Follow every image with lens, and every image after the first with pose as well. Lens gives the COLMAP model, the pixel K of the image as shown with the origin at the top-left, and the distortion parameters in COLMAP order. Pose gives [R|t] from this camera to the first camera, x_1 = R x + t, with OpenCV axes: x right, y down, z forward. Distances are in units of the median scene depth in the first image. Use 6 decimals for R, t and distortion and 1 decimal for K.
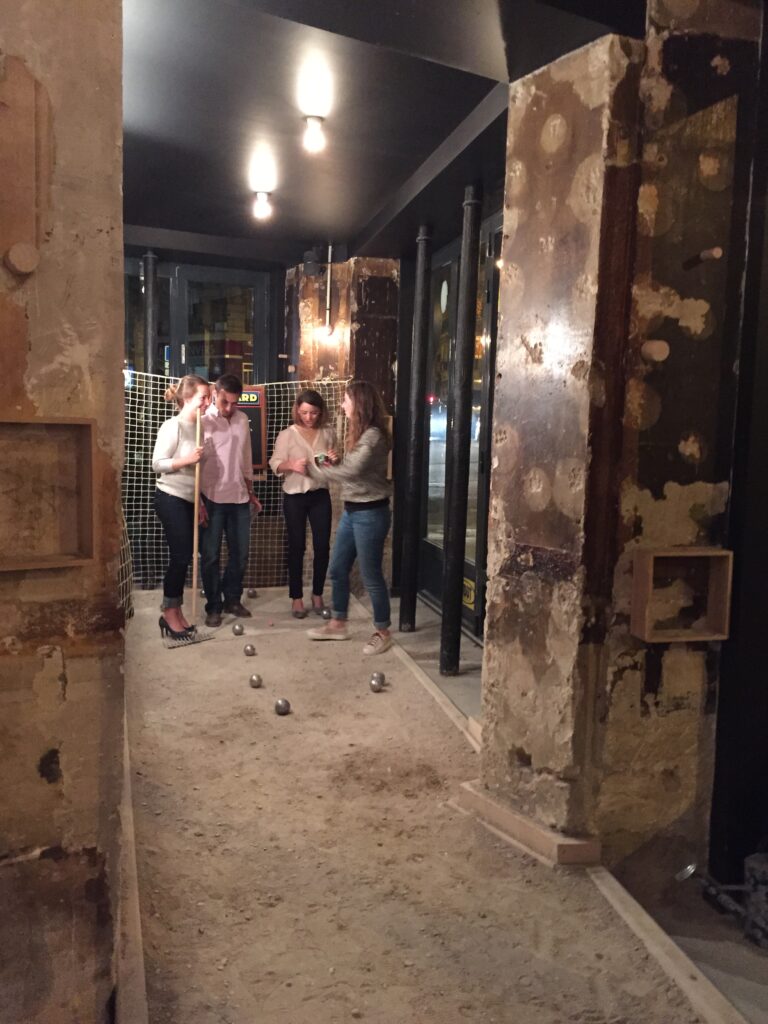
lens RADIAL K [[864.0, 0, 385.1], [0, 864.0, 510.7], [0, 0, 1]] dist [0.075023, -0.096188]
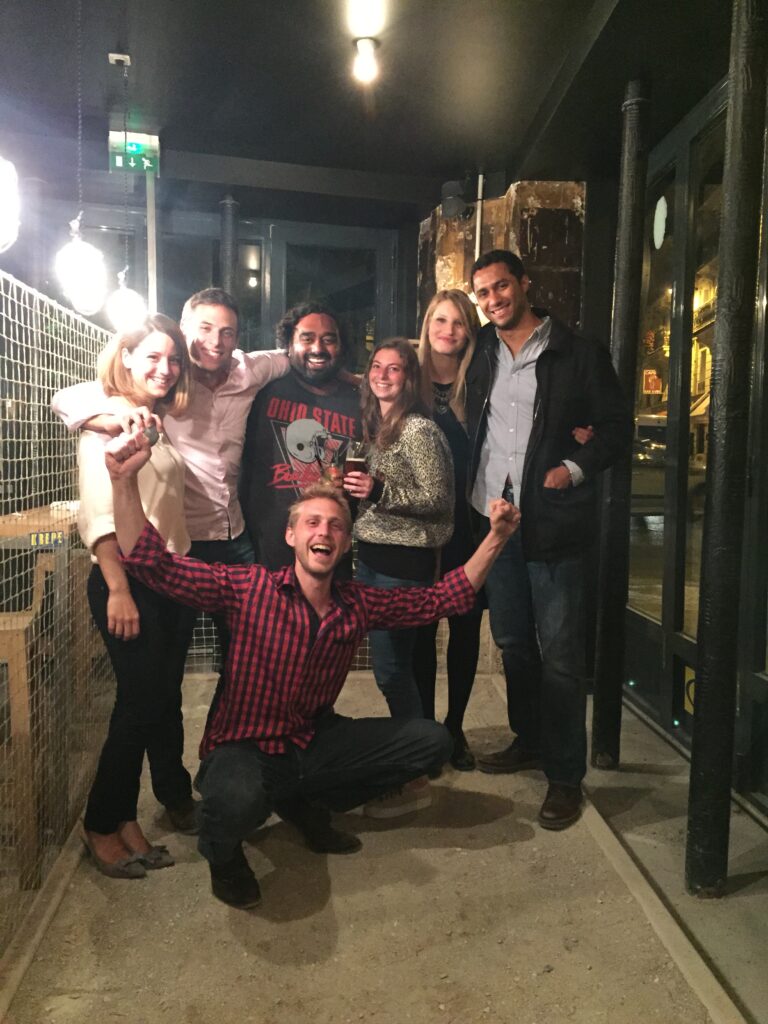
lens RADIAL K [[864.0, 0, 387.1], [0, 864.0, 511.3], [0, 0, 1]] dist [0.075023, -0.096188]
pose [[0.983891, -0.000339, -0.178770, -0.013033], [-0.011565, 0.997783, -0.065544, 0.007741], [0.178396, 0.066555, 0.981705, 0.331524]]
